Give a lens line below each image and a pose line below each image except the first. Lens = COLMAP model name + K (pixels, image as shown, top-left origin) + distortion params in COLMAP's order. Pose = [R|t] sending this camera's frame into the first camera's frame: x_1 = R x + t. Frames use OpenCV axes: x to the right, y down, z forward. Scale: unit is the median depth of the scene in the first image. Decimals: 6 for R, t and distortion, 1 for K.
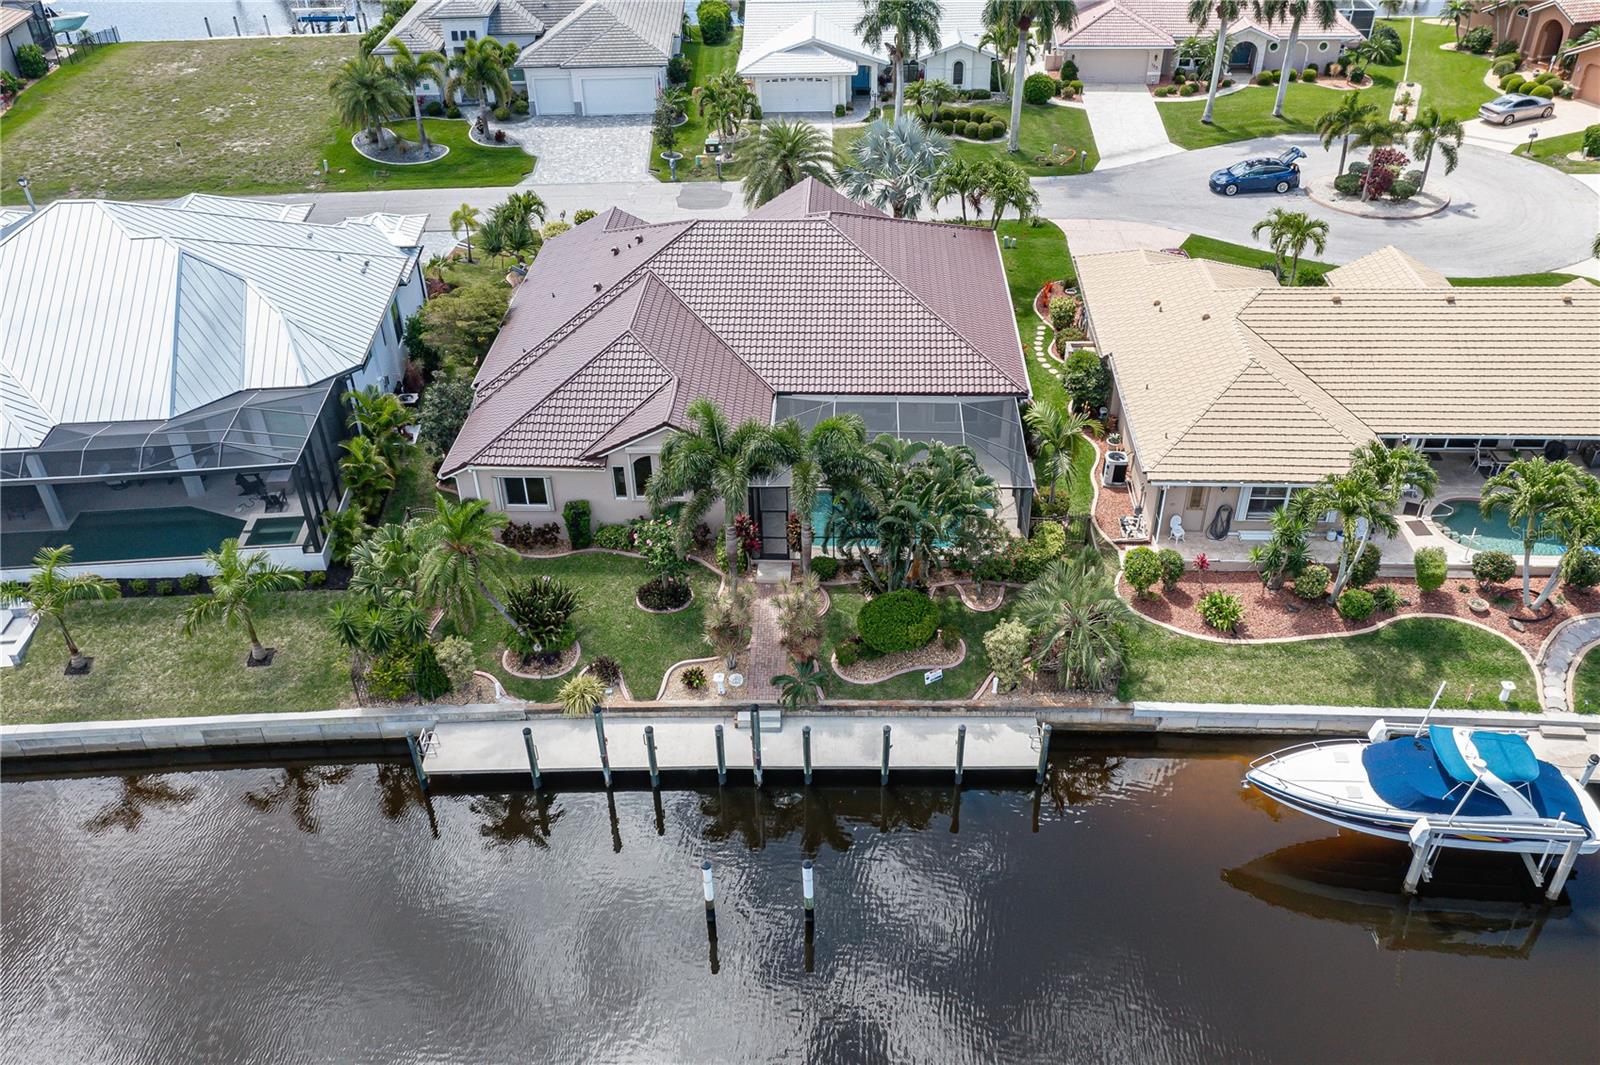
lens RADIAL K [[1270.6, 0, 800.0], [0, 1270.6, 532.5], [0, 0, 1]] dist [-0.007946, 0.070987]
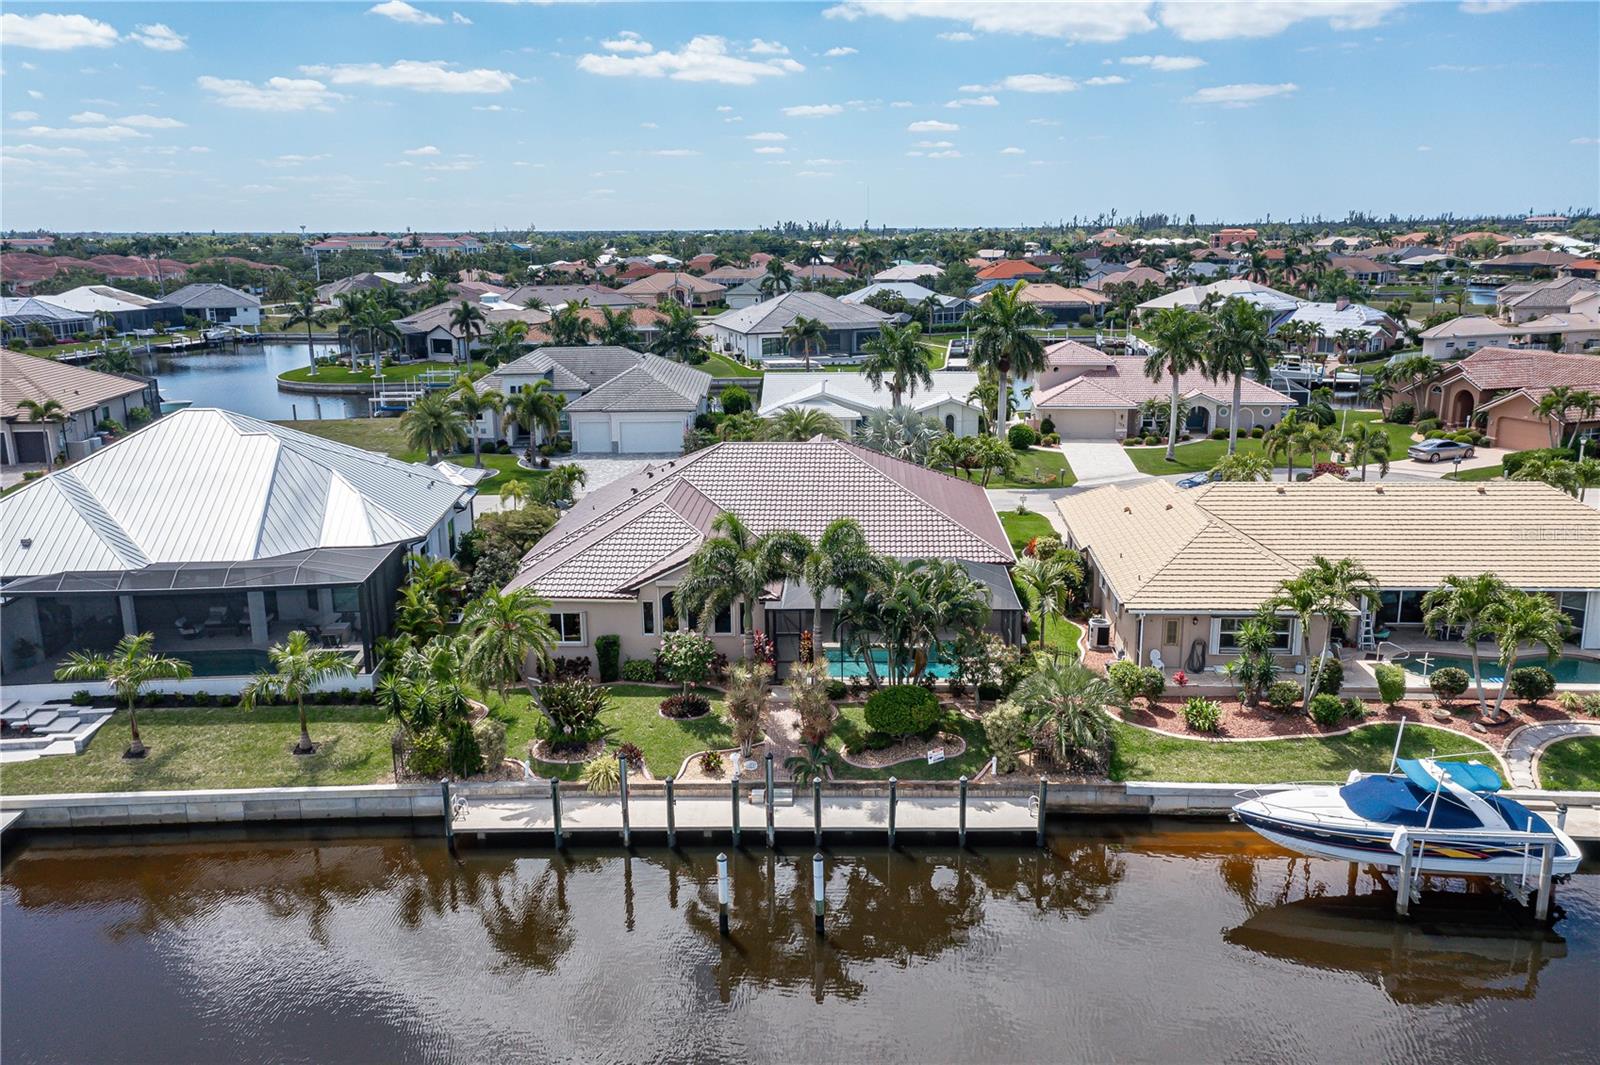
lens RADIAL K [[1270.6, 0, 800.0], [0, 1270.6, 532.5], [0, 0, 1]] dist [-0.007946, 0.070987]
pose [[0.999936, 0.009740, -0.005814, -0.004684], [-0.011187, 0.931649, -0.363188, 0.314839], [0.001880, 0.363229, 0.931698, -0.061071]]
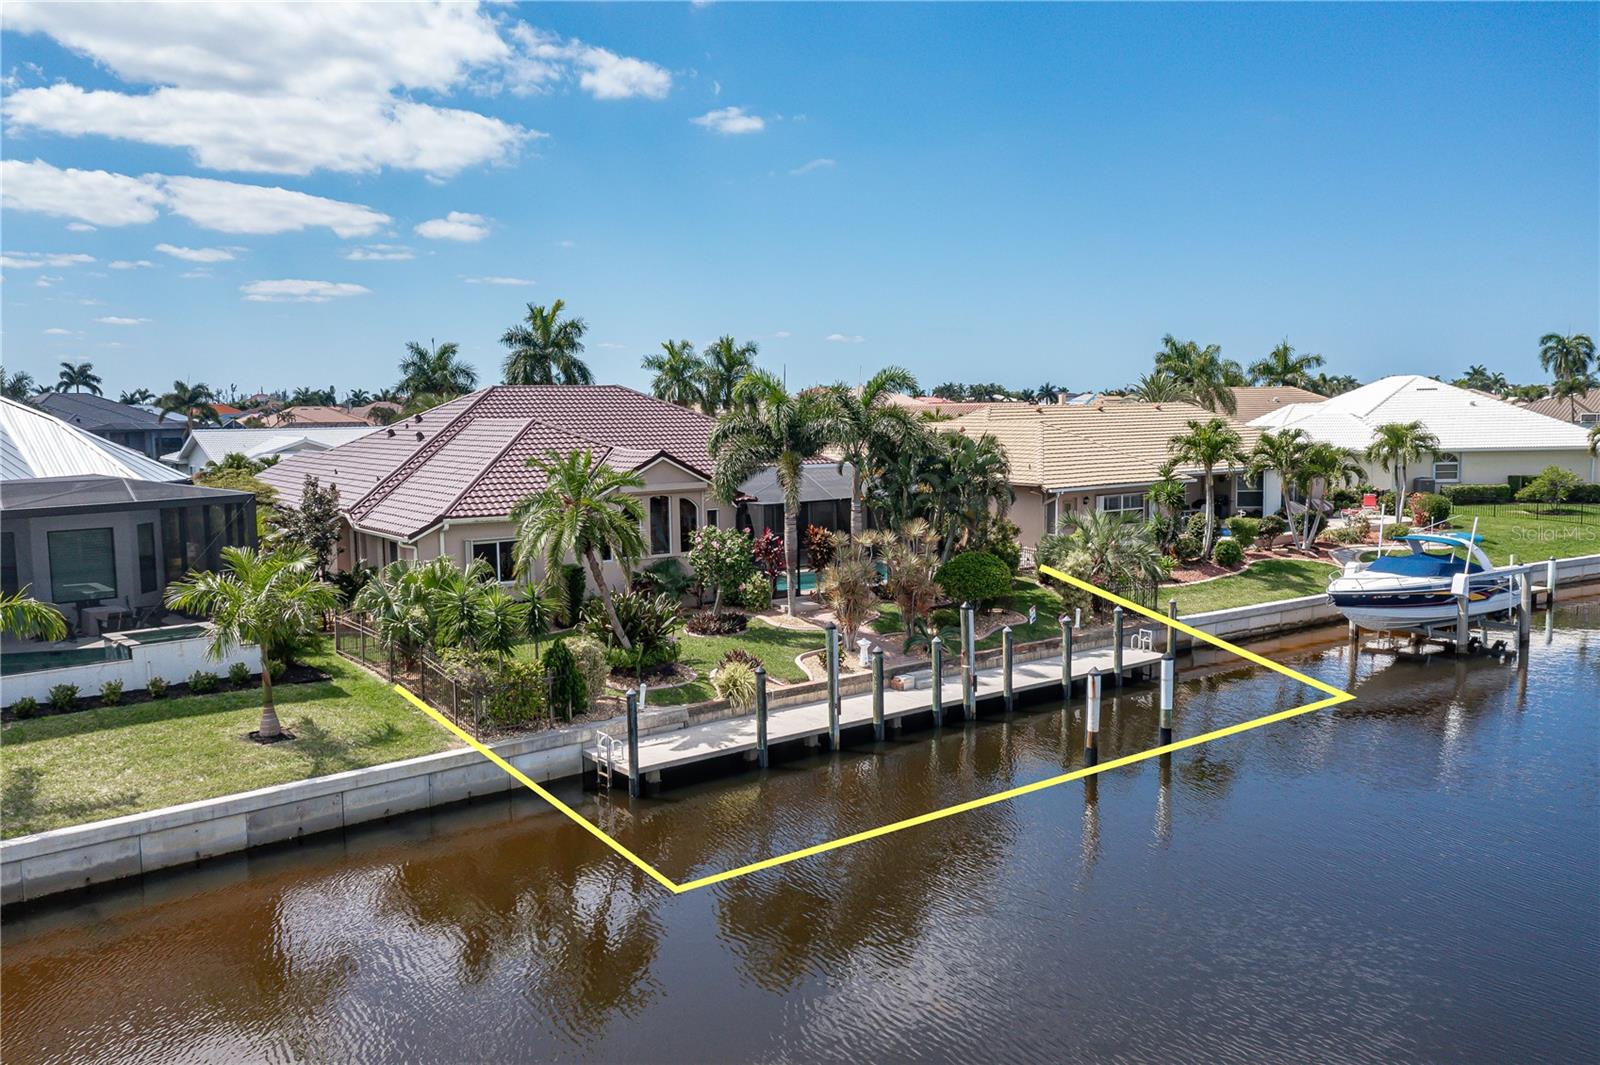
lens RADIAL K [[1271.5, 0, 800.0], [0, 1271.5, 532.5], [0, 0, 1]] dist [0.004158, 0.062032]
pose [[0.787095, -0.053997, 0.614464, -0.609203], [0.350049, 0.859318, -0.372879, 0.347058], [-0.507886, 0.508583, 0.695266, 0.364536]]
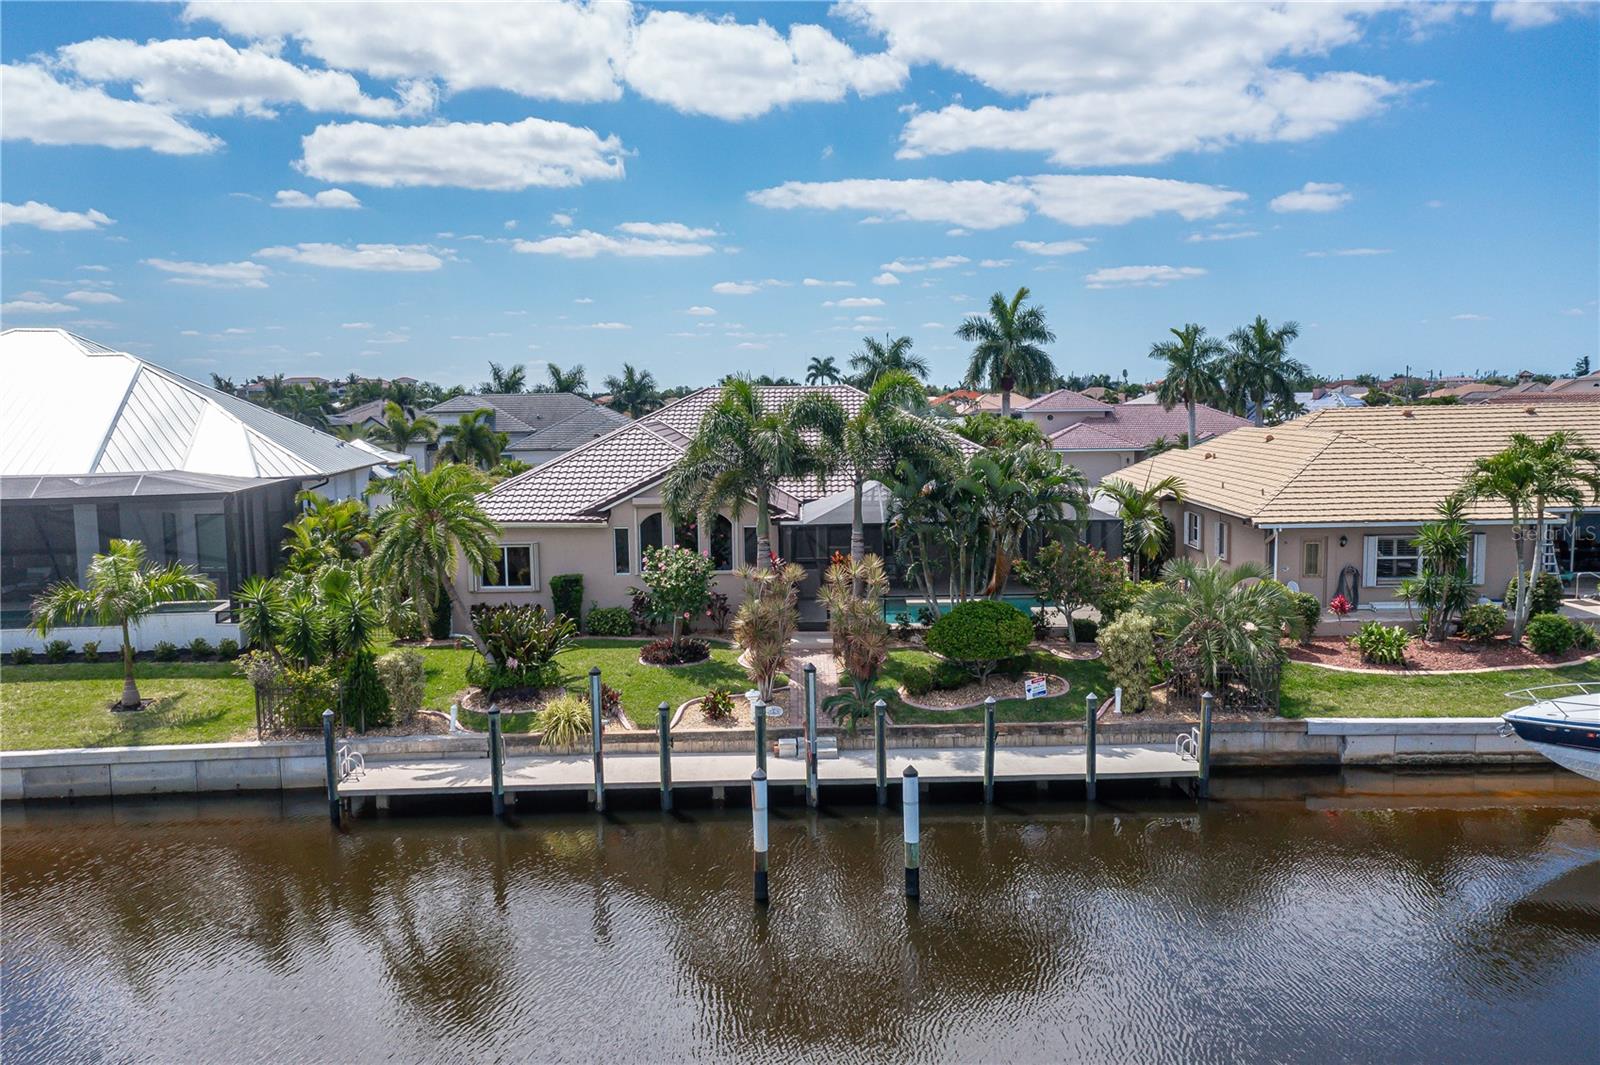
lens RADIAL K [[1271.5, 0, 800.0], [0, 1271.5, 532.5], [0, 0, 1]] dist [0.004158, 0.062032]
pose [[0.999203, 0.000842, 0.039909, -0.063803], [0.018375, 0.877856, -0.478571, 0.377621], [-0.035437, 0.478923, 0.877141, 0.283120]]
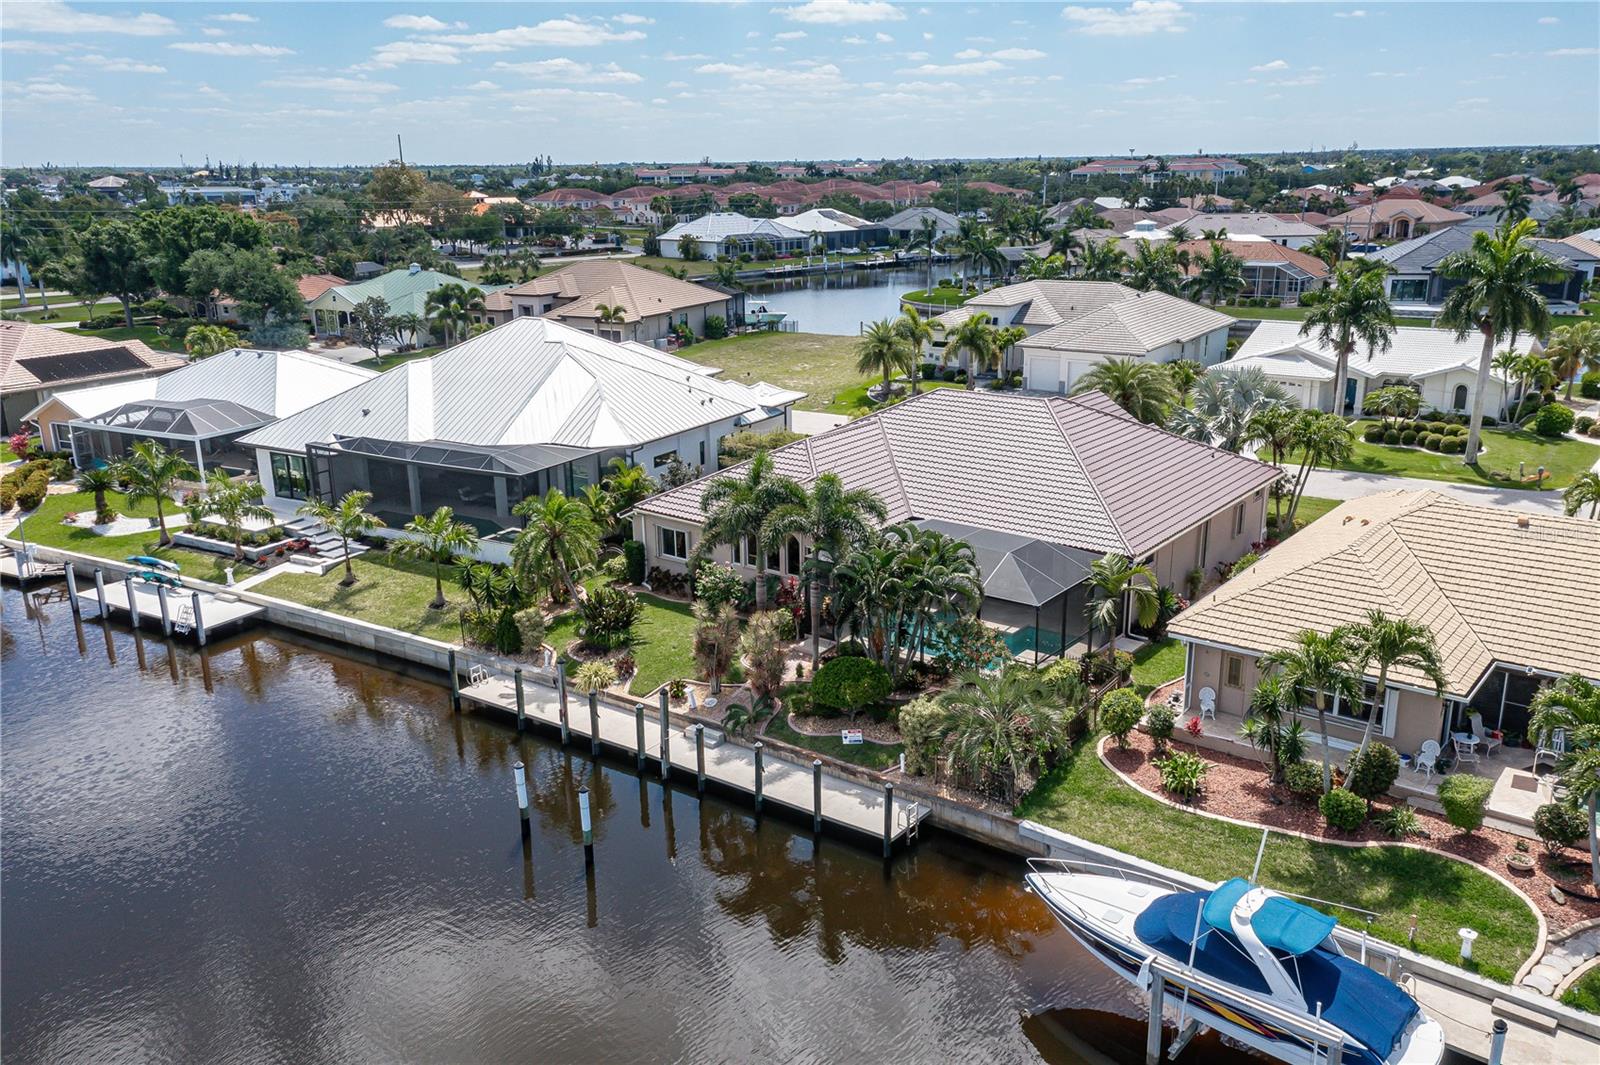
lens RADIAL K [[1264.1, 0, 800.0], [0, 1264.1, 532.5], [0, 0, 1]] dist [0.024603, -0.000828]
pose [[0.814286, 0.167211, -0.555858, 0.578650], [-0.329558, 0.921482, -0.205579, 0.175876], [0.477838, 0.350588, 0.805455, 0.114868]]
